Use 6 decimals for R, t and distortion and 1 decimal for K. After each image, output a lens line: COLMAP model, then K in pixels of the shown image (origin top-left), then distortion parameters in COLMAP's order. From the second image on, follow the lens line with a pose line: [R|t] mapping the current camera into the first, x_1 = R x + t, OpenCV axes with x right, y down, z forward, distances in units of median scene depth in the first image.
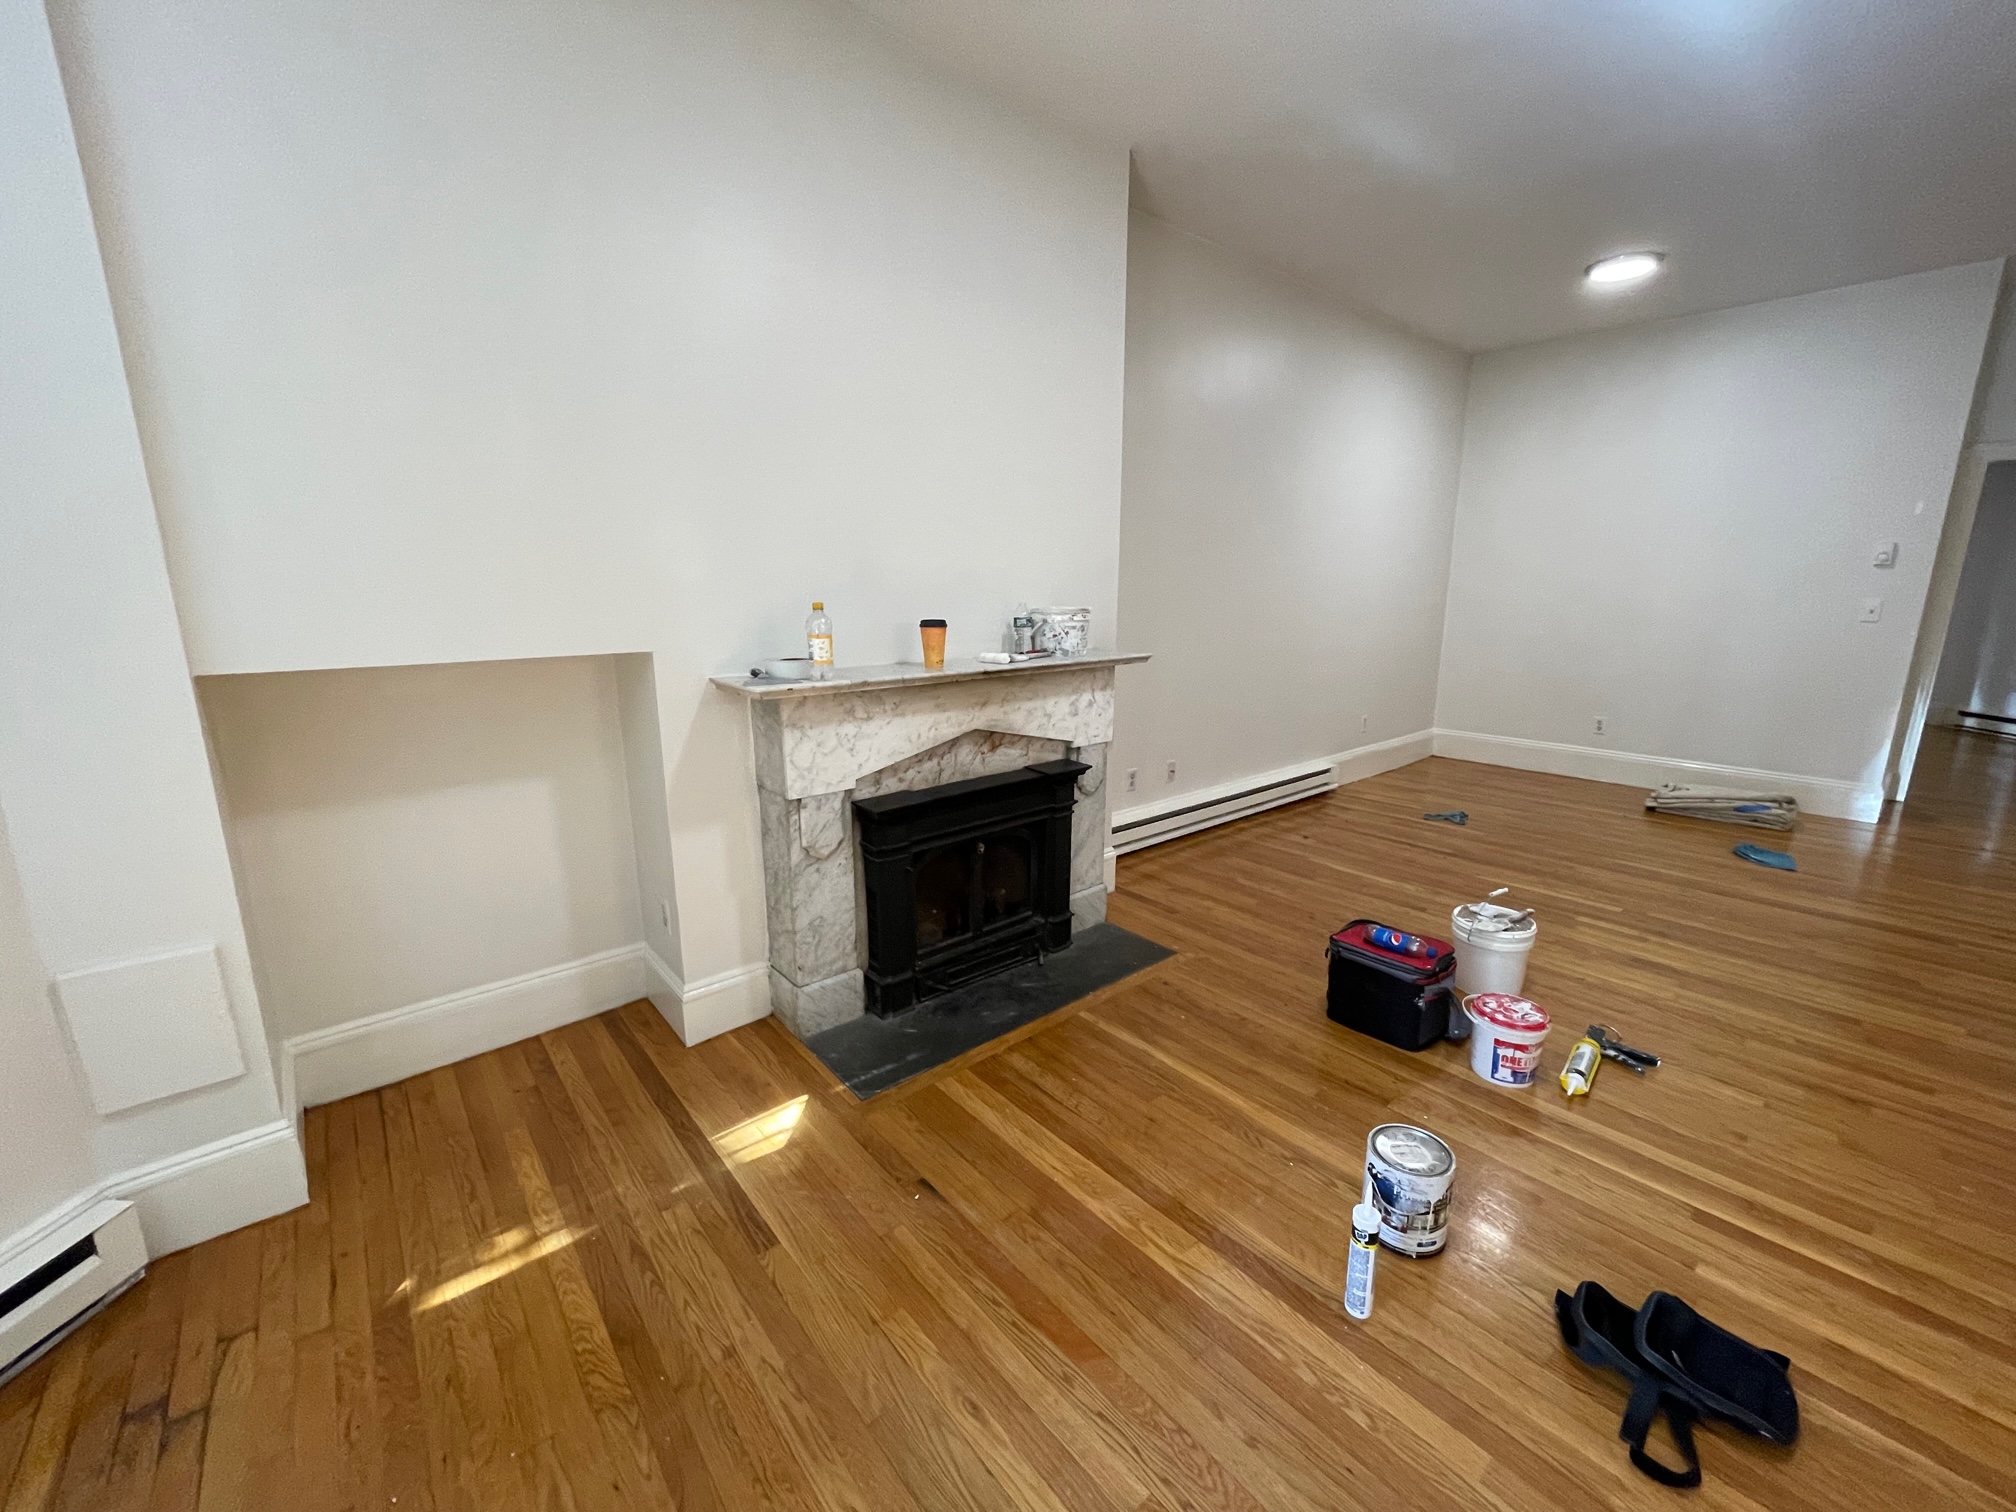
lens RADIAL K [[820.0, 0, 1008.0], [0, 820.0, 756.0], [0, 0, 1]] dist [0.002245, 0.000356]
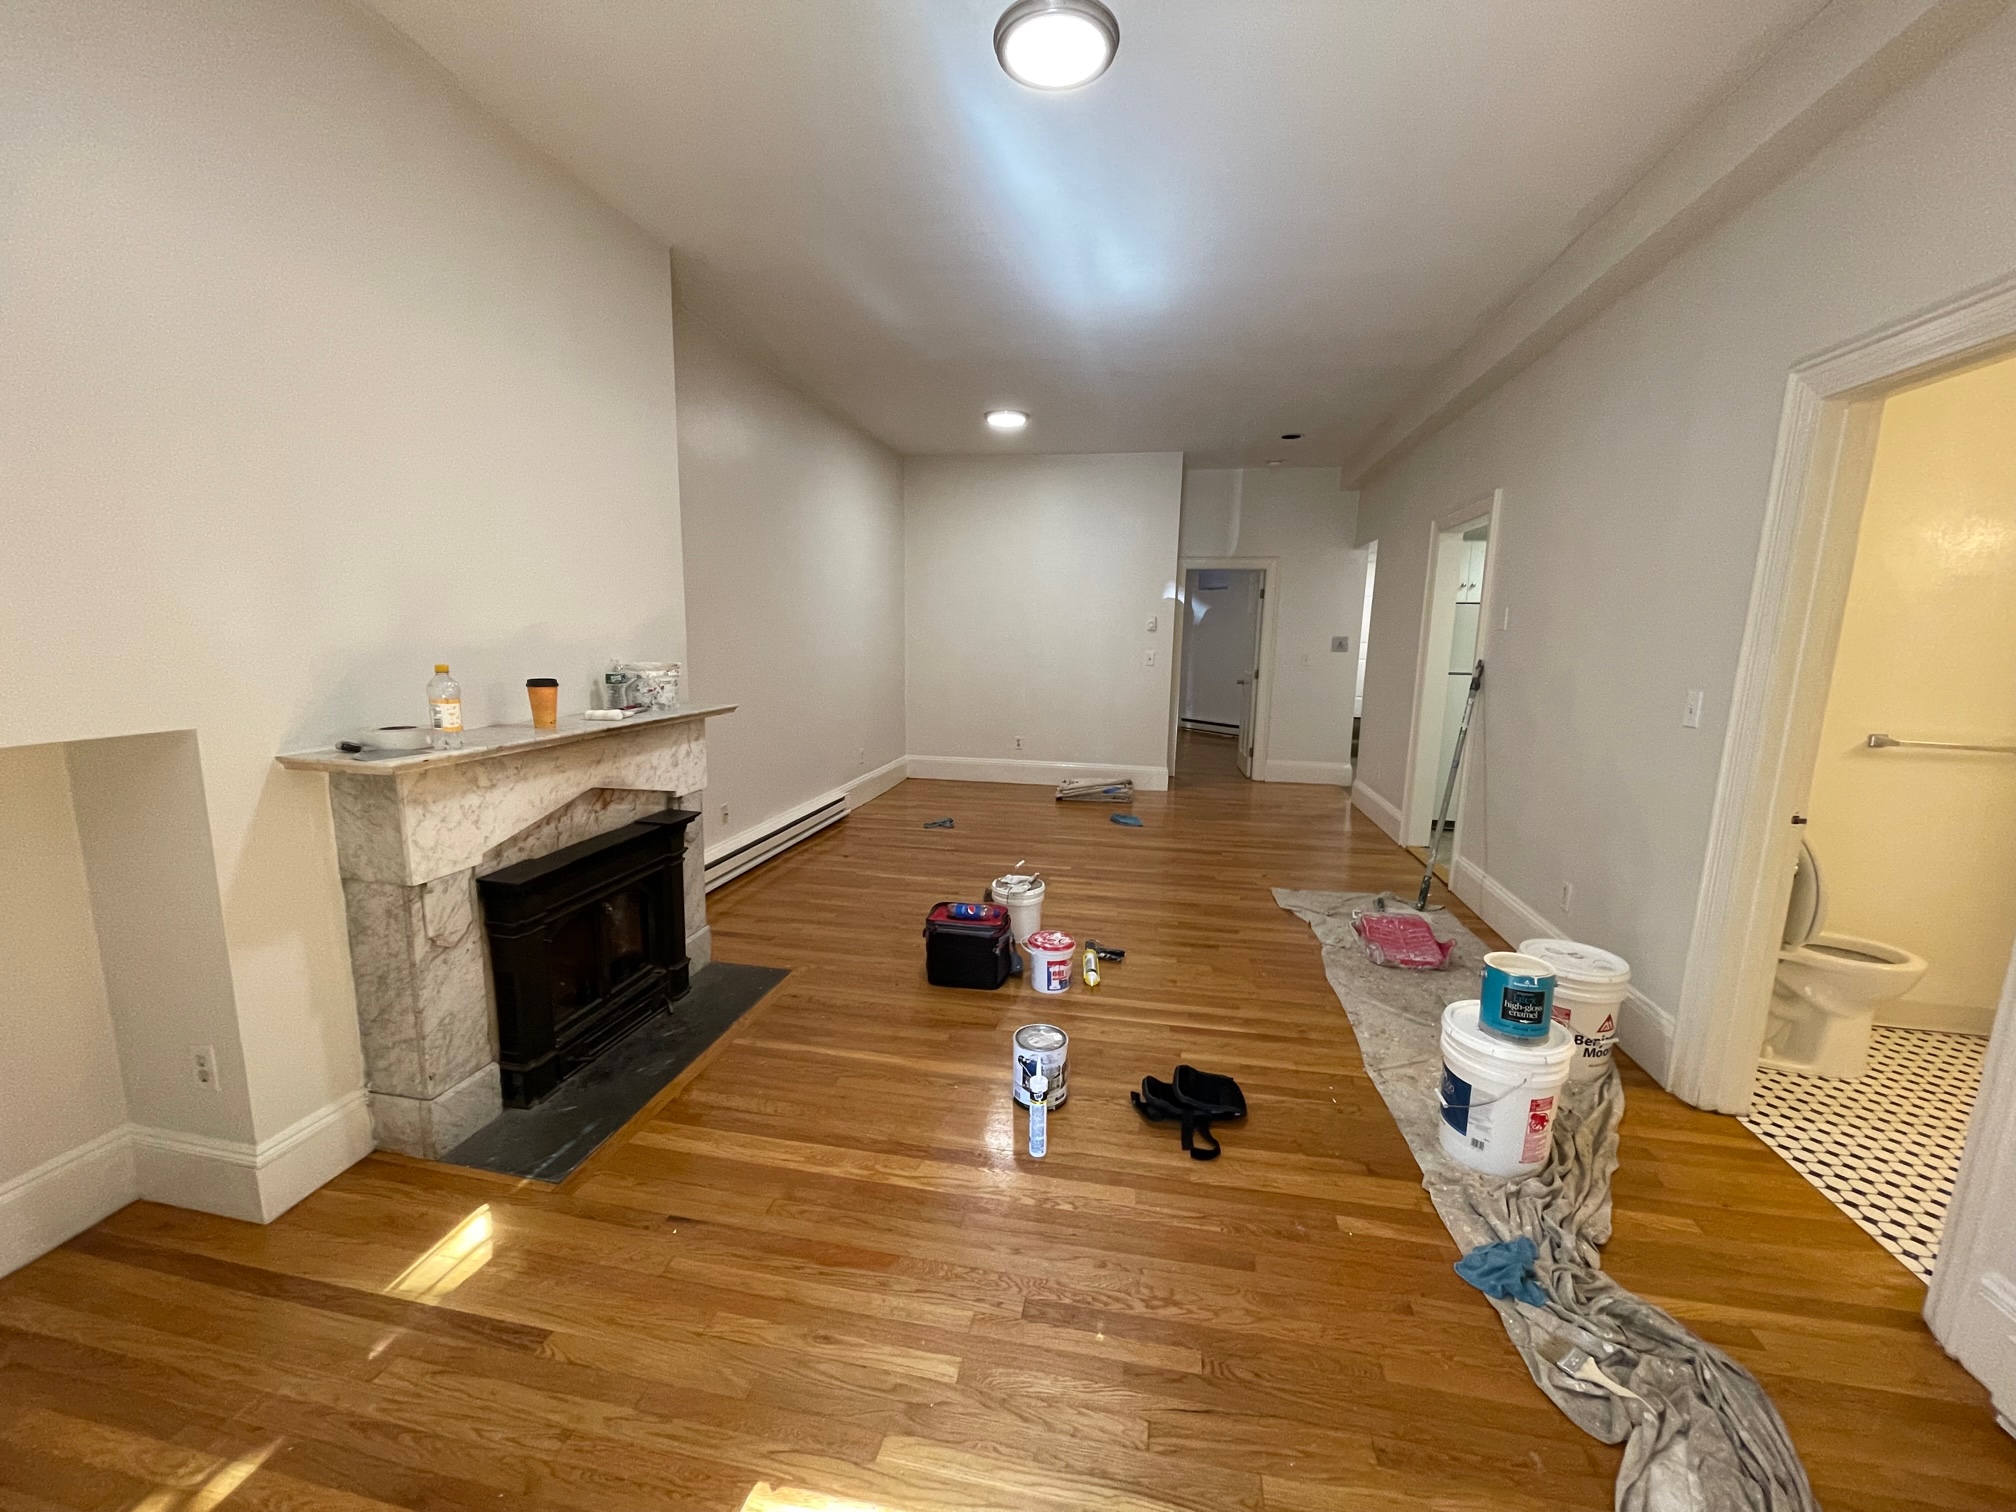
lens RADIAL K [[820.0, 0, 1008.0], [0, 820.0, 756.0], [0, 0, 1]] dist [0.002245, 0.000356]
pose [[0.779411, -0.082672, 0.621035, -0.281026], [0.115693, 0.993200, -0.012982, 0.000065], [-0.615738, 0.081967, 0.783676, -0.092717]]
